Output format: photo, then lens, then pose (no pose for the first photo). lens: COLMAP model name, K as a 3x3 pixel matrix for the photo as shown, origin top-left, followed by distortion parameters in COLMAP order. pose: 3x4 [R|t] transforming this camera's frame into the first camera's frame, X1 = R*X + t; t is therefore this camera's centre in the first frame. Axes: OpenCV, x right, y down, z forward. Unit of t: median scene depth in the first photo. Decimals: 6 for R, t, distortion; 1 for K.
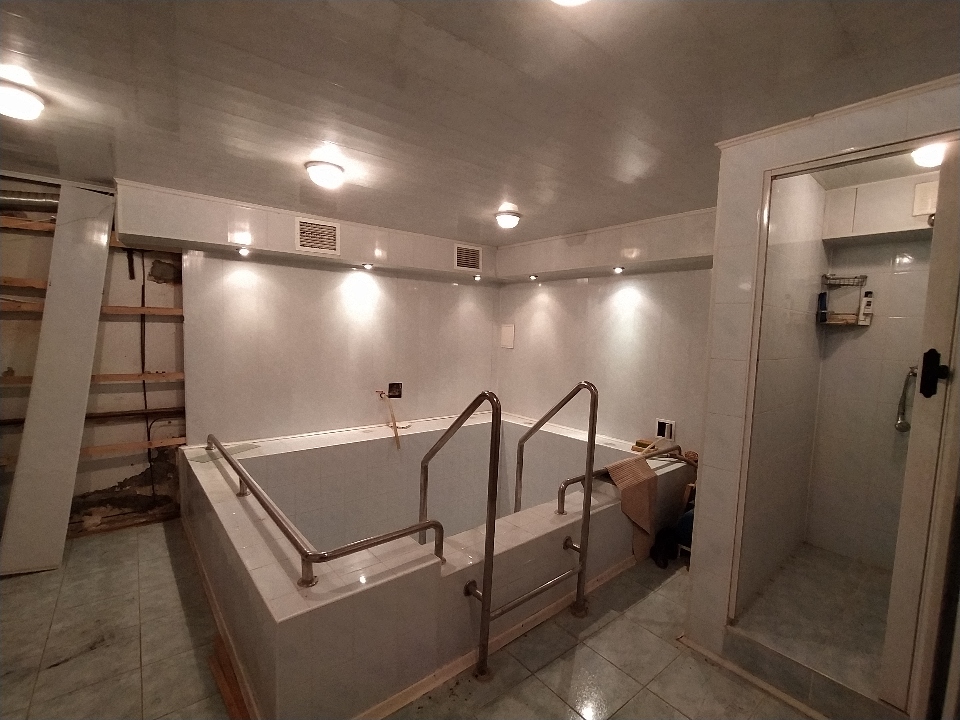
lens RADIAL K [[441.0, 0, 479.0], [0, 441.0, 366.0], [0, 0, 1]] dist [-0.039625, 0.016162]
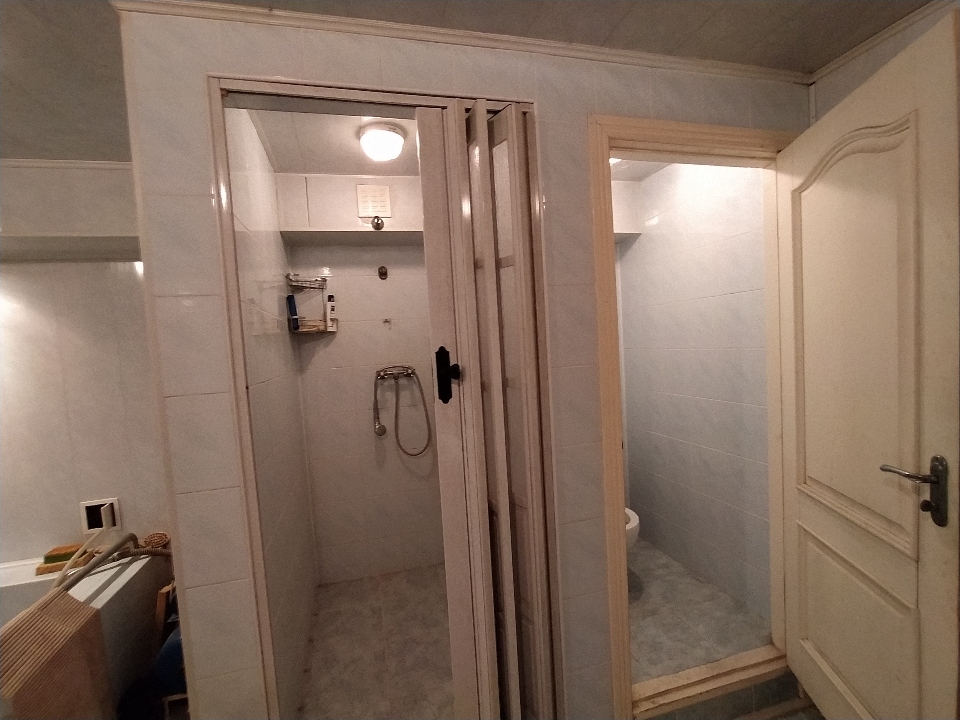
lens RADIAL K [[441.0, 0, 479.0], [0, 441.0, 366.0], [0, 0, 1]] dist [-0.039625, 0.016162]
pose [[0.417321, -0.105881, 0.902570, 0.161084], [0.149863, 0.987610, 0.046565, -0.017643], [-0.896317, 0.115829, 0.428018, 0.315751]]
